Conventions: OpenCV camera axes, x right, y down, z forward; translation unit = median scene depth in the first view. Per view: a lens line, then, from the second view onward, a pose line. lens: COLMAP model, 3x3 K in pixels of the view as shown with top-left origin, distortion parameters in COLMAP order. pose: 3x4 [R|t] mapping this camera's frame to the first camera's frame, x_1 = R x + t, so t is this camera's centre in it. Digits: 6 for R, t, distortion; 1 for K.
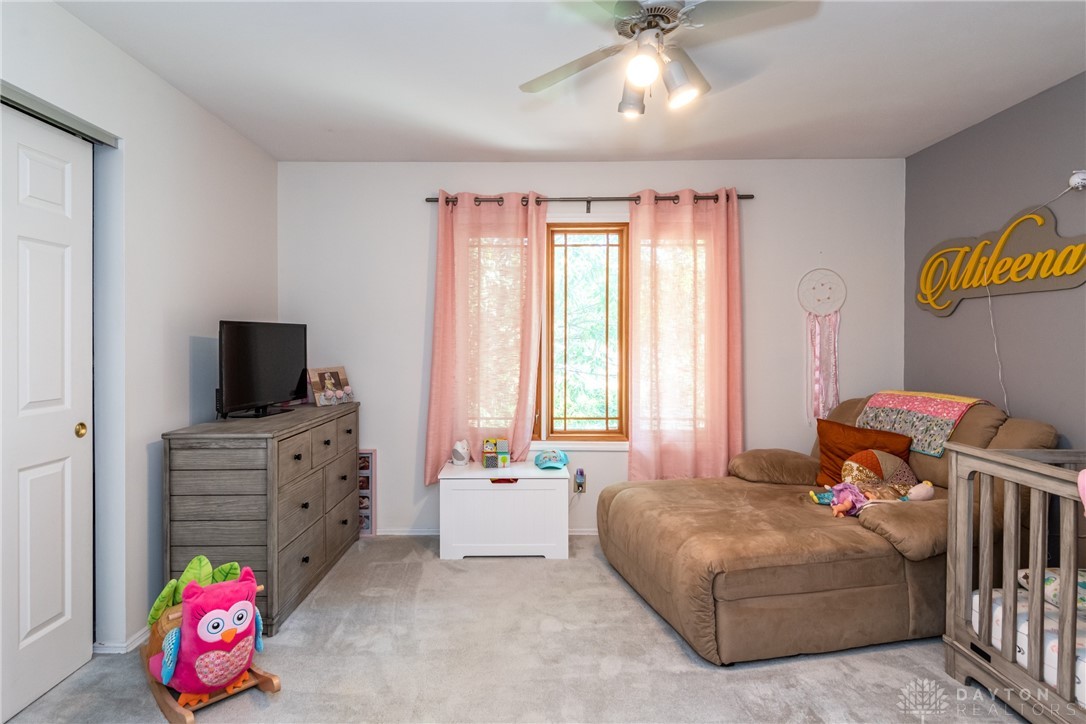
lens RADIAL K [[551.0, 0, 530.9], [0, 551.0, 346.0], [0, 0, 1]] dist [0.026217, -0.000640]
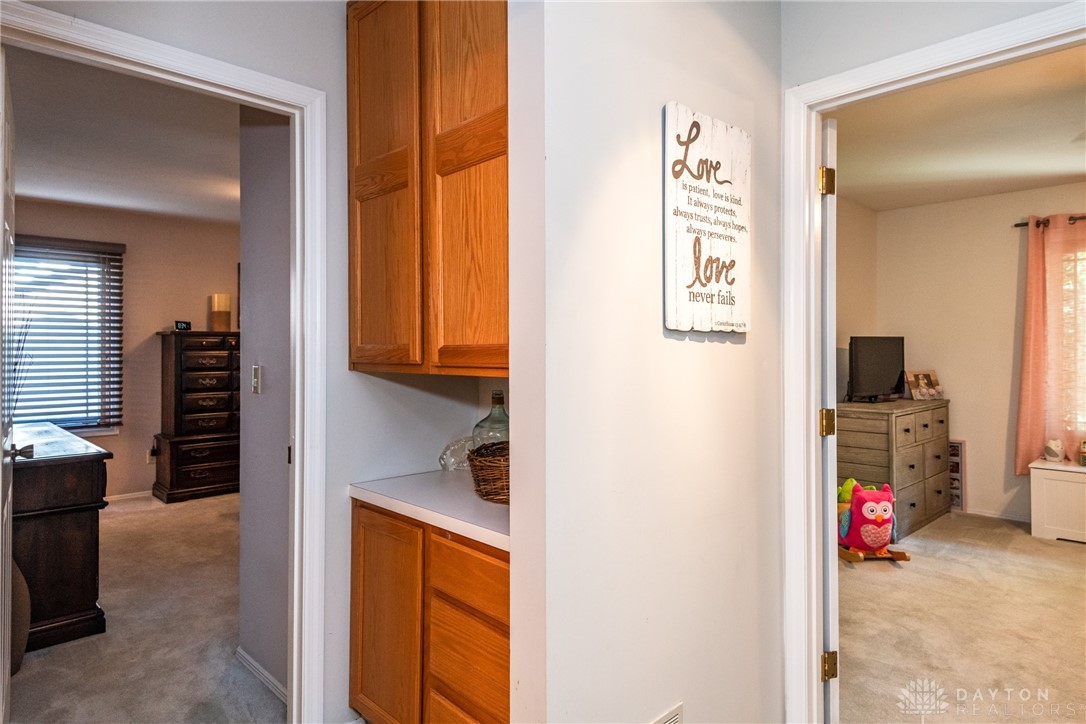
lens RADIAL K [[630.1, 0, 564.0], [0, 630.1, 339.7], [0, 0, 1]] dist [0.006162, -0.000022]
pose [[0.687422, -0.009993, -0.726190, 0.121566], [-0.007019, 0.999767, -0.020402, 0.004431], [0.726225, 0.019122, 0.687192, -0.596168]]
